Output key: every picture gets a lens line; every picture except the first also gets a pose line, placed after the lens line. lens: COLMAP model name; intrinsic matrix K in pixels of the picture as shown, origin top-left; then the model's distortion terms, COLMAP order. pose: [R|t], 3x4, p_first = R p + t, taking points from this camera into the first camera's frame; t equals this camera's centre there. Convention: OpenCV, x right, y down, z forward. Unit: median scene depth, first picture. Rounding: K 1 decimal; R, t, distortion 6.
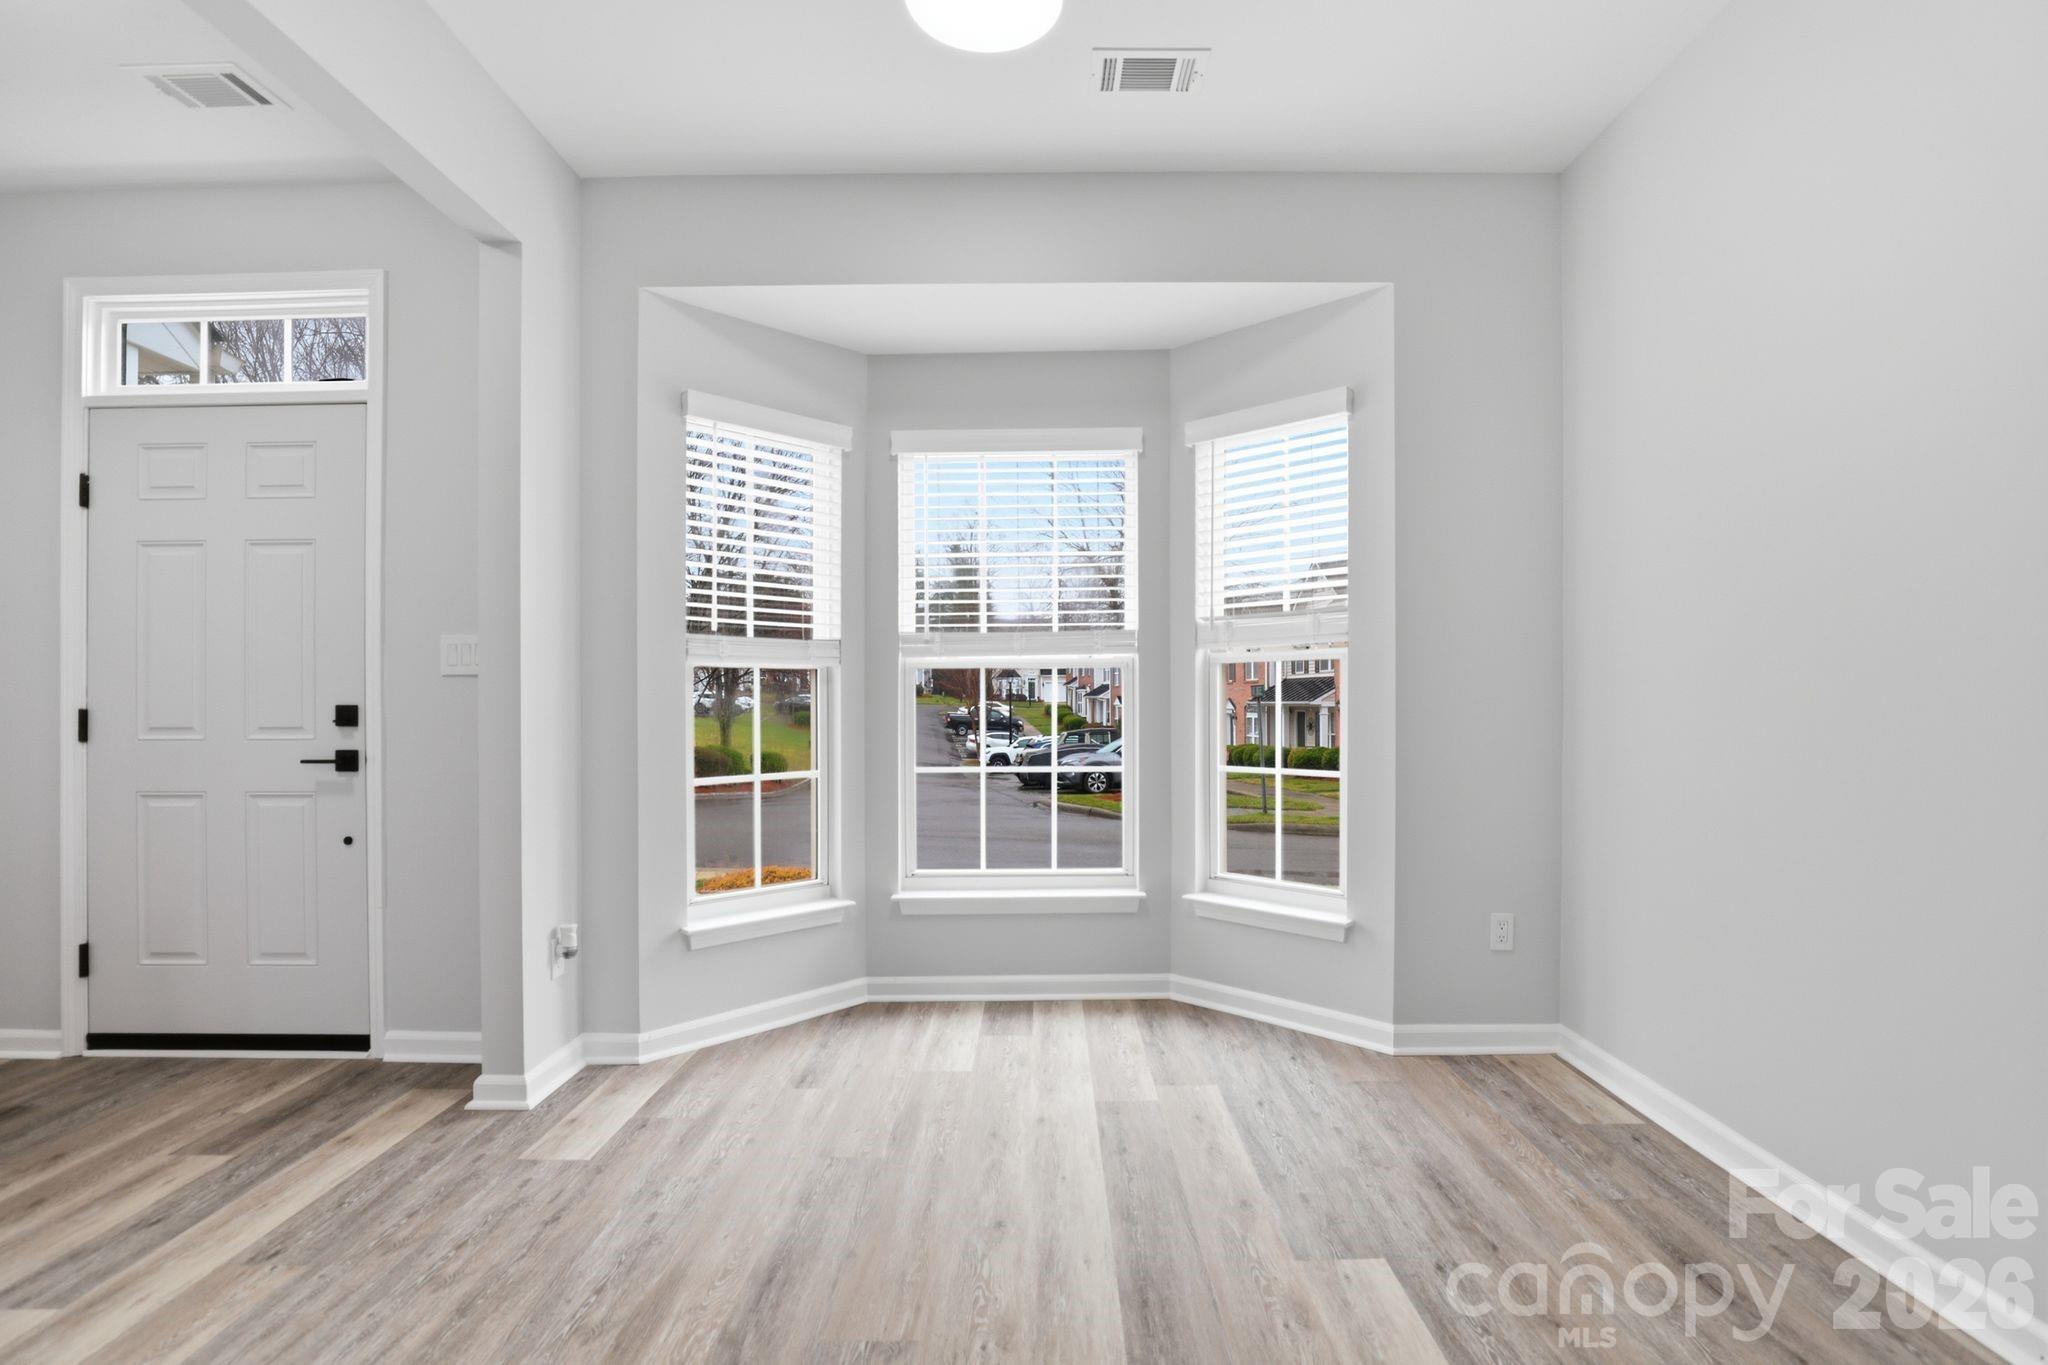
lens RADIAL K [[954.7, 0, 1030.2], [0, 954.7, 695.1], [0, 0, 1]] dist [-0.031857, 0.009255]
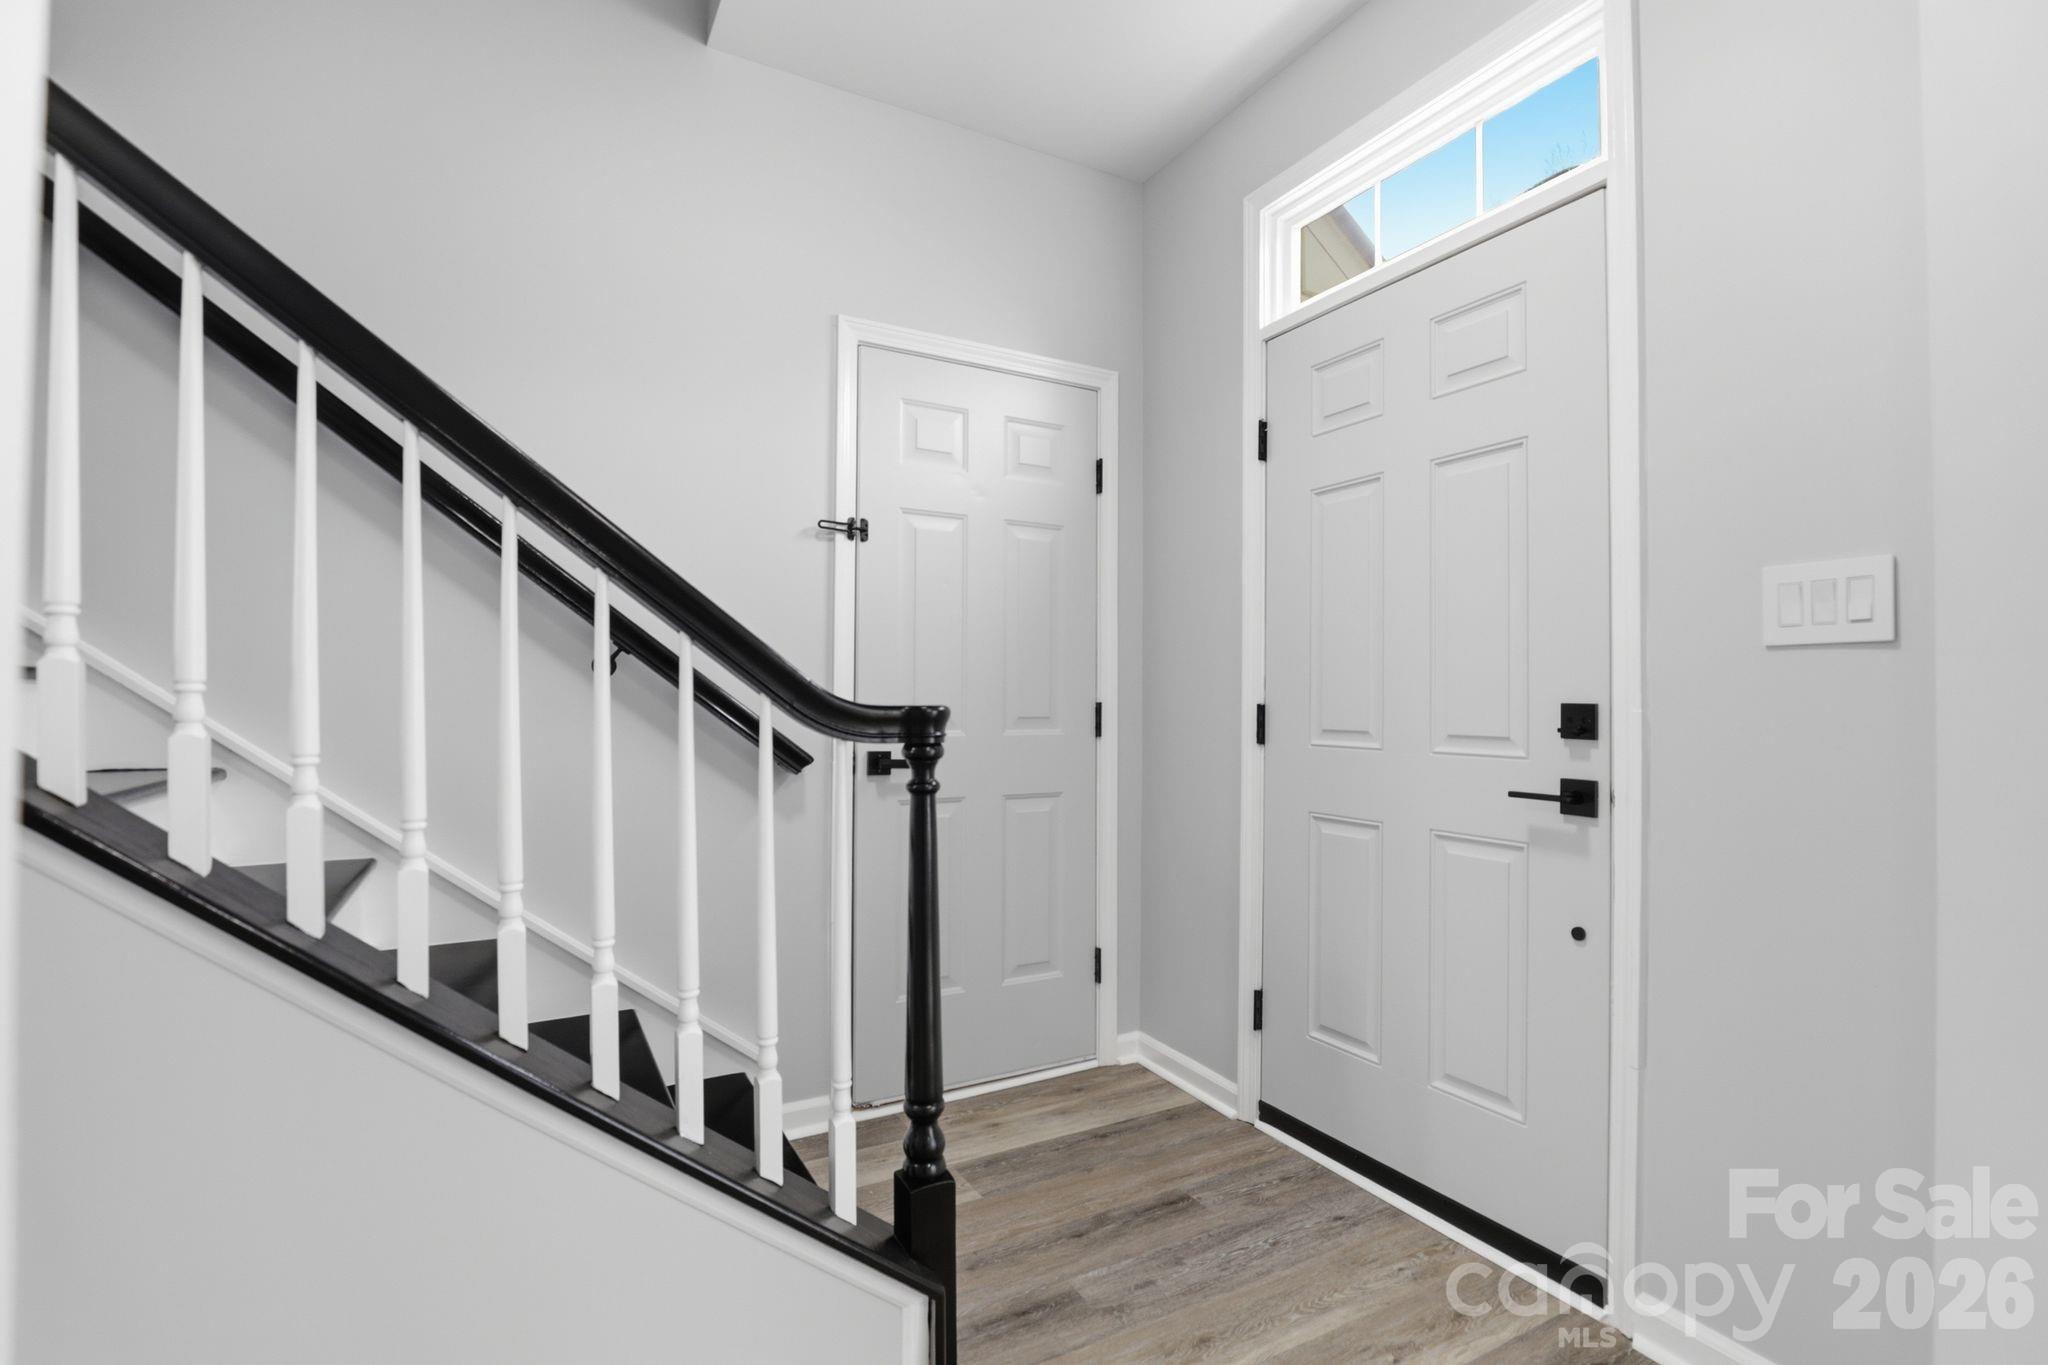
lens RADIAL K [[954.7, 0, 1030.2], [0, 954.7, 695.1], [0, 0, 1]] dist [-0.031857, 0.009255]
pose [[0.478835, 0.003552, -0.877898, -0.371865], [-0.004638, 0.999988, 0.001516, 0.006191], [0.877893, 0.003346, 0.478846, 0.415624]]
